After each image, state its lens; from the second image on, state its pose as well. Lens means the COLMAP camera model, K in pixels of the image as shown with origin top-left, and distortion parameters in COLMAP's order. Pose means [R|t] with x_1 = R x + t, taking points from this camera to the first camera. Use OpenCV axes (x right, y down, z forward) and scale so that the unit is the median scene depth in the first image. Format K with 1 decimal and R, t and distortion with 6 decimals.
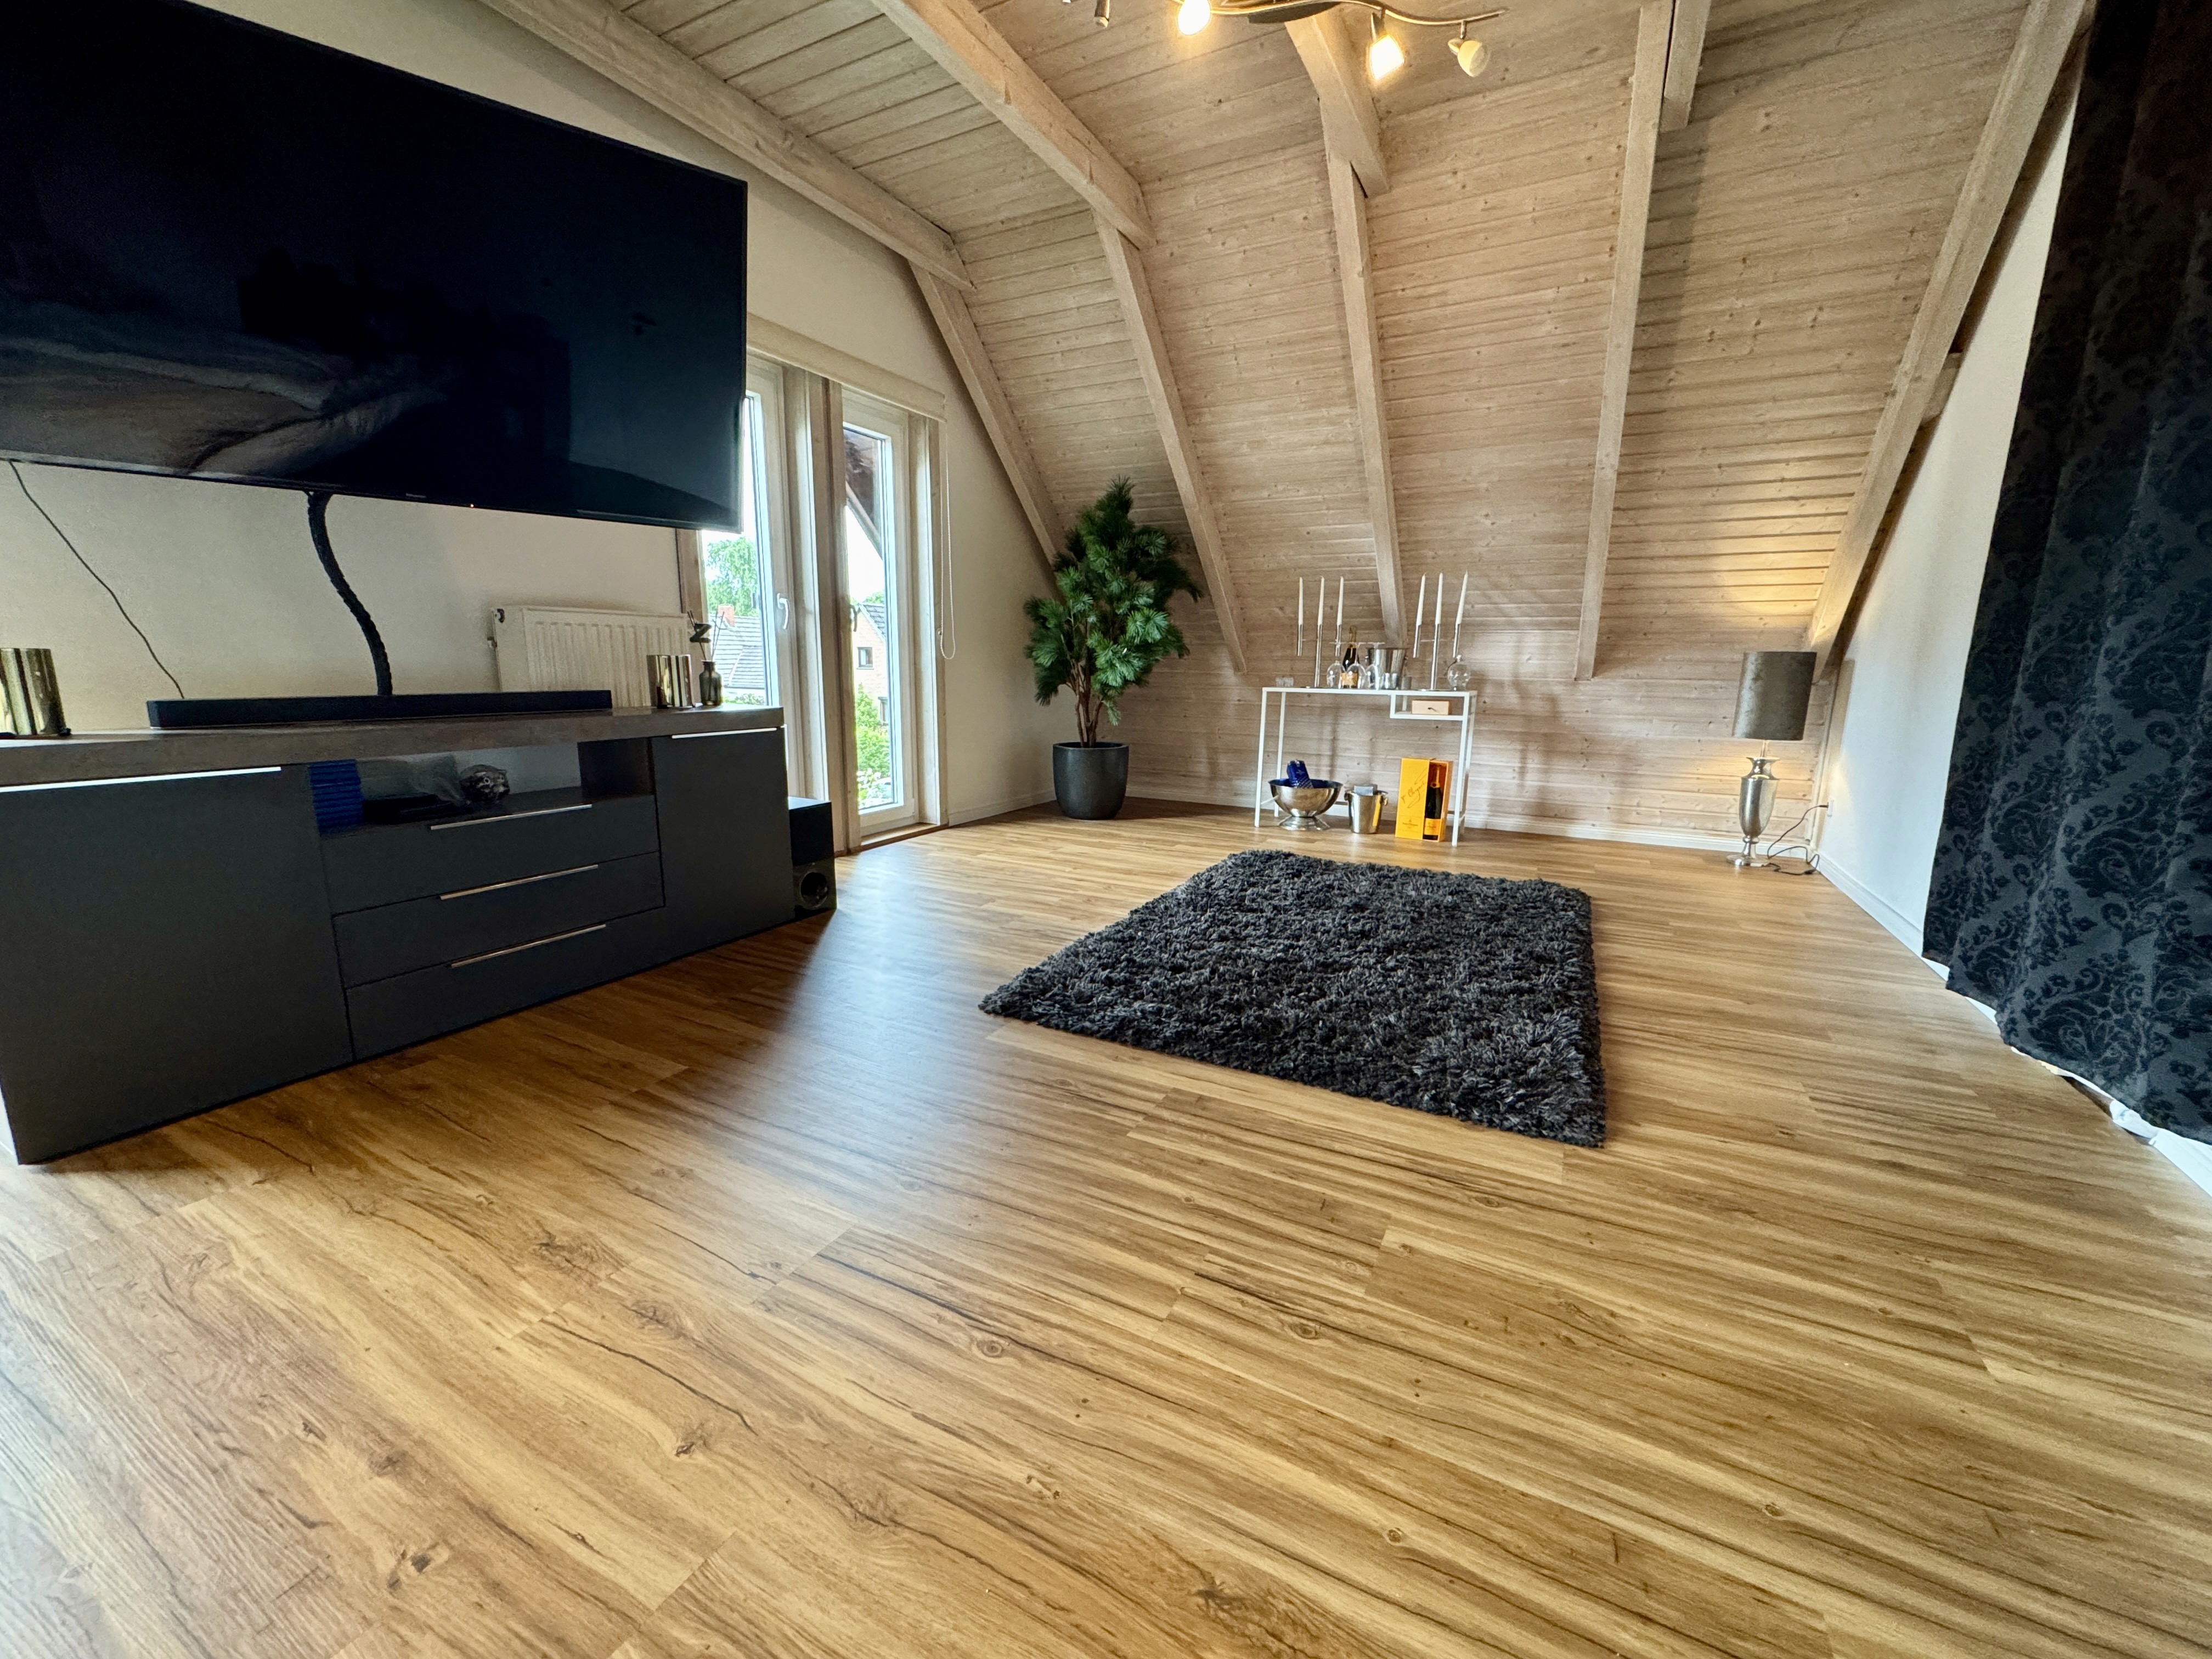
lens RADIAL K [[884.2, 0, 1112.6], [0, 884.2, 837.3], [0, 0, 1]] dist [-0.001499, -0.000286]
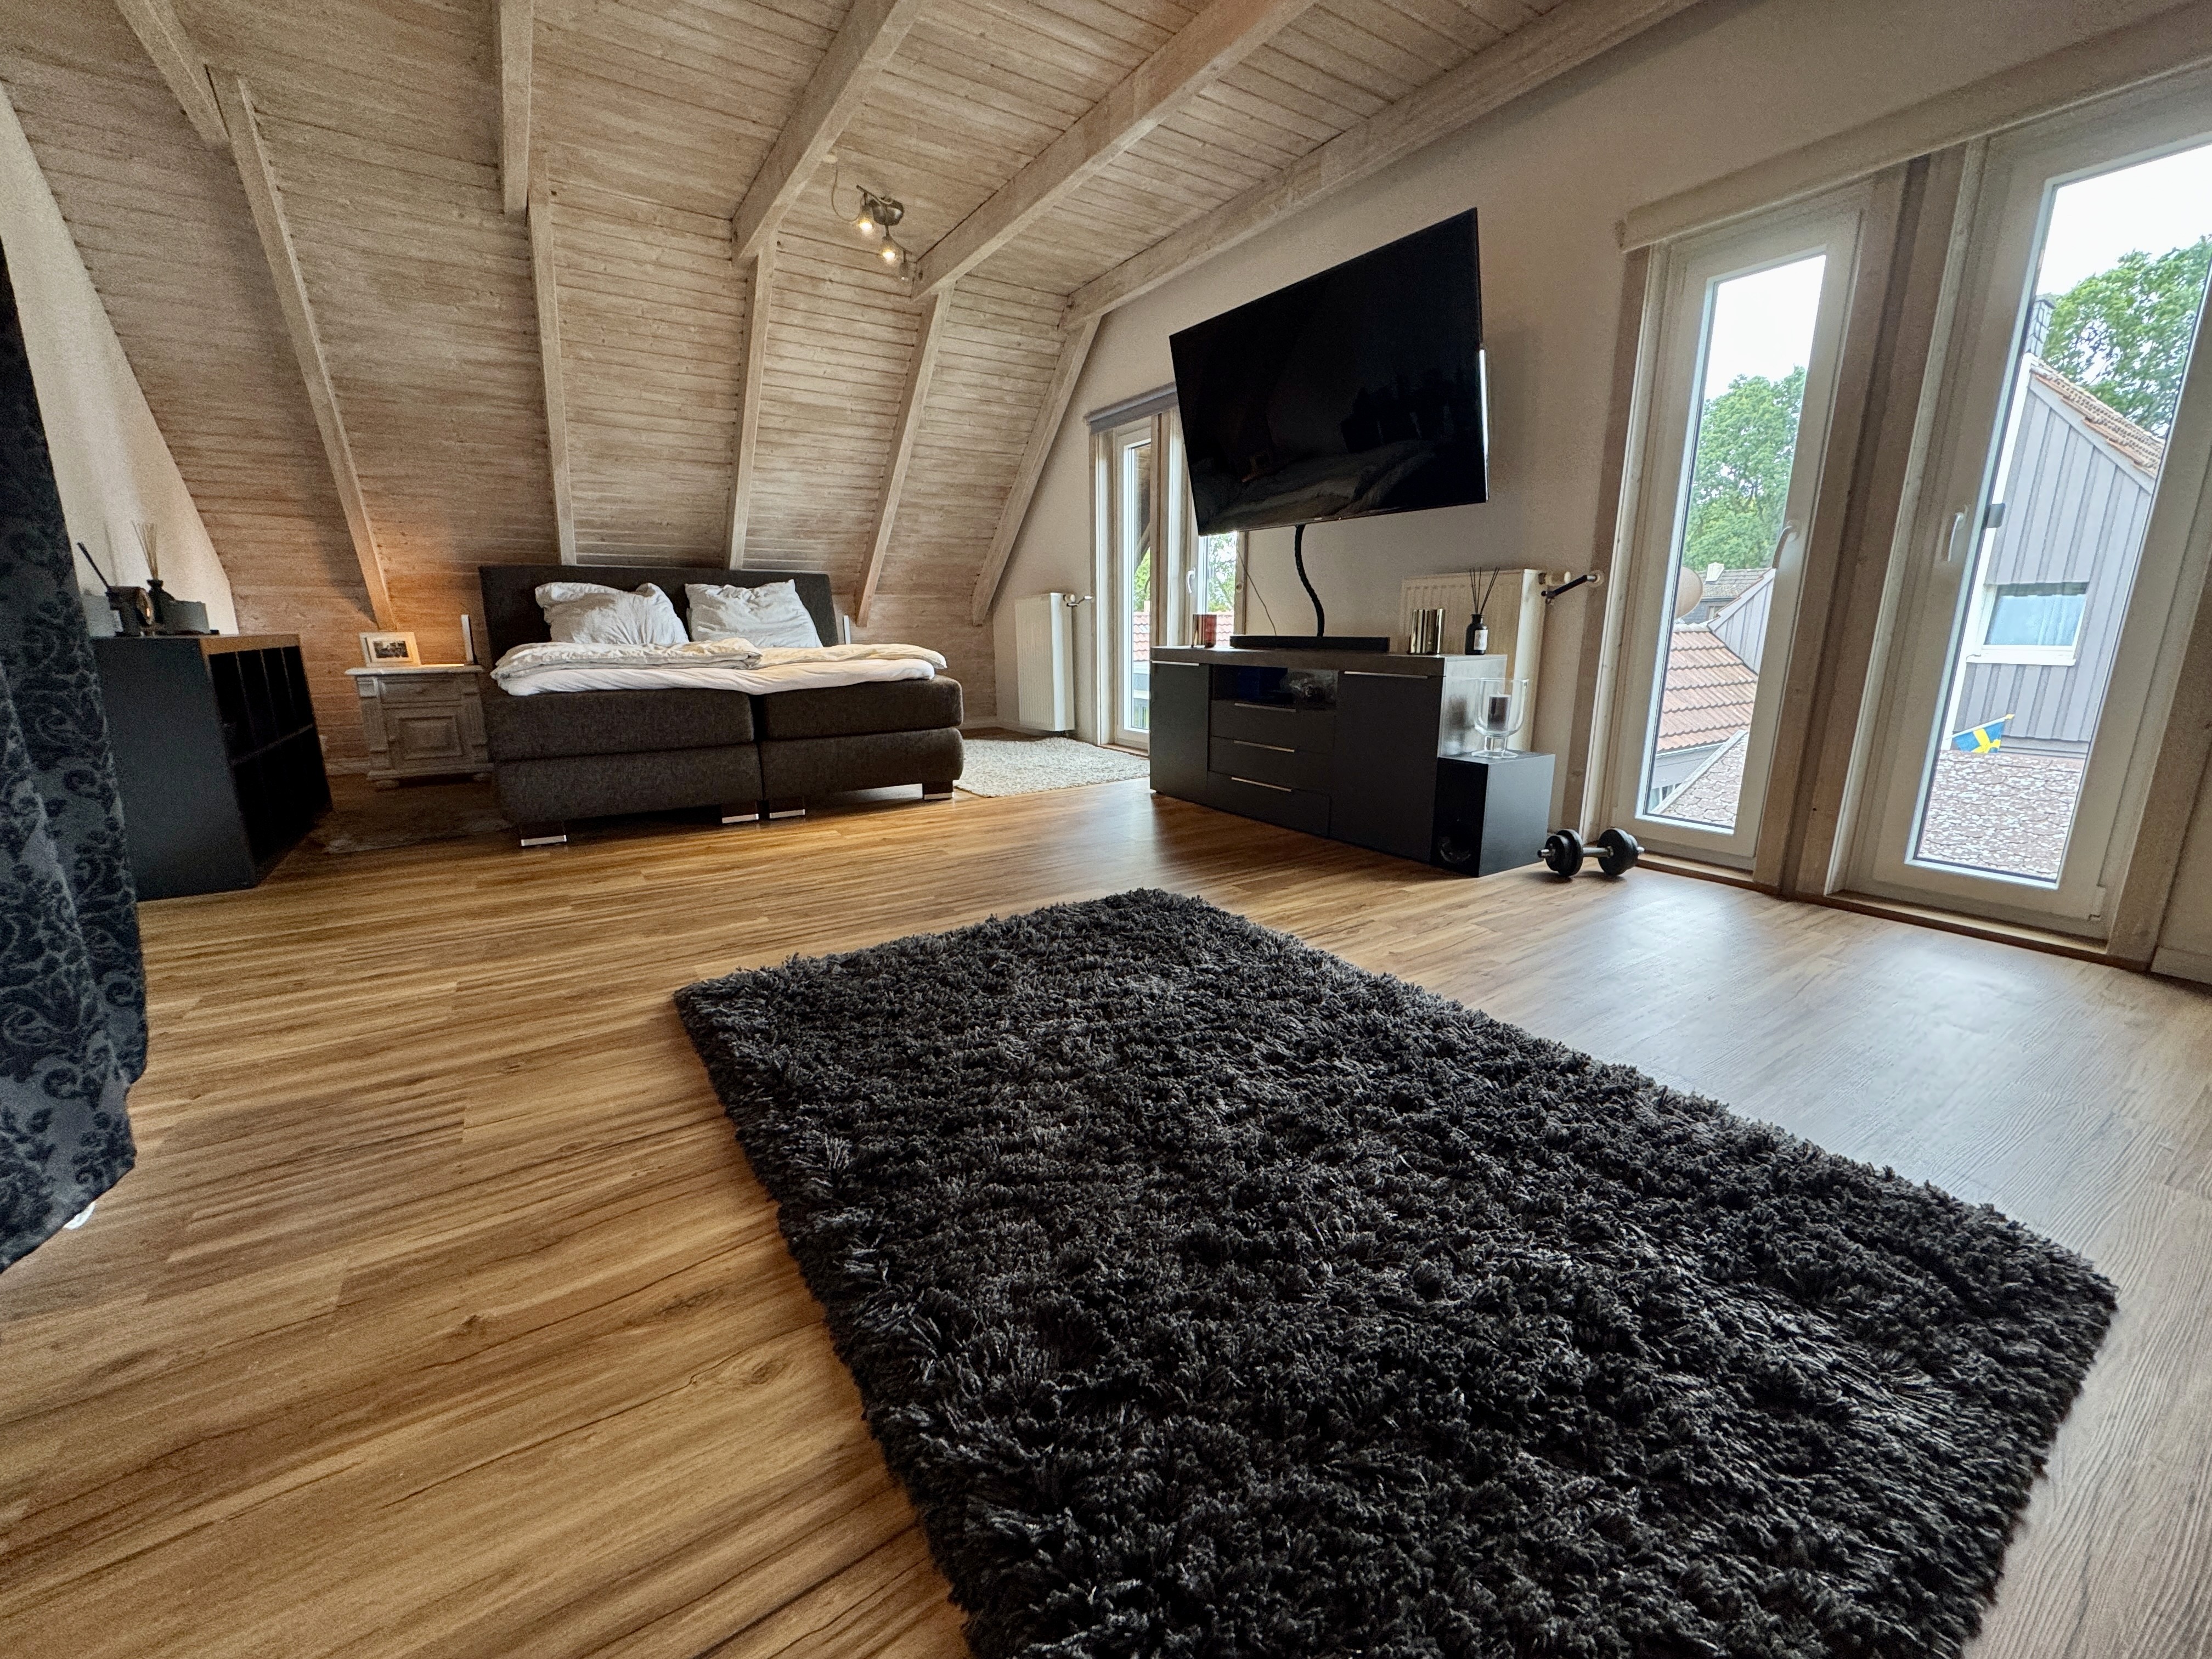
lens RADIAL K [[884.2, 0, 1111.9], [0, 884.2, 826.3], [0, 0, 1]] dist [-0.001499, -0.000286]
pose [[-0.487346, 0.187212, -0.852904, 1.137243], [-0.166012, 0.939068, 0.300984, -0.315930], [0.857283, 0.288276, -0.426571, 1.778167]]
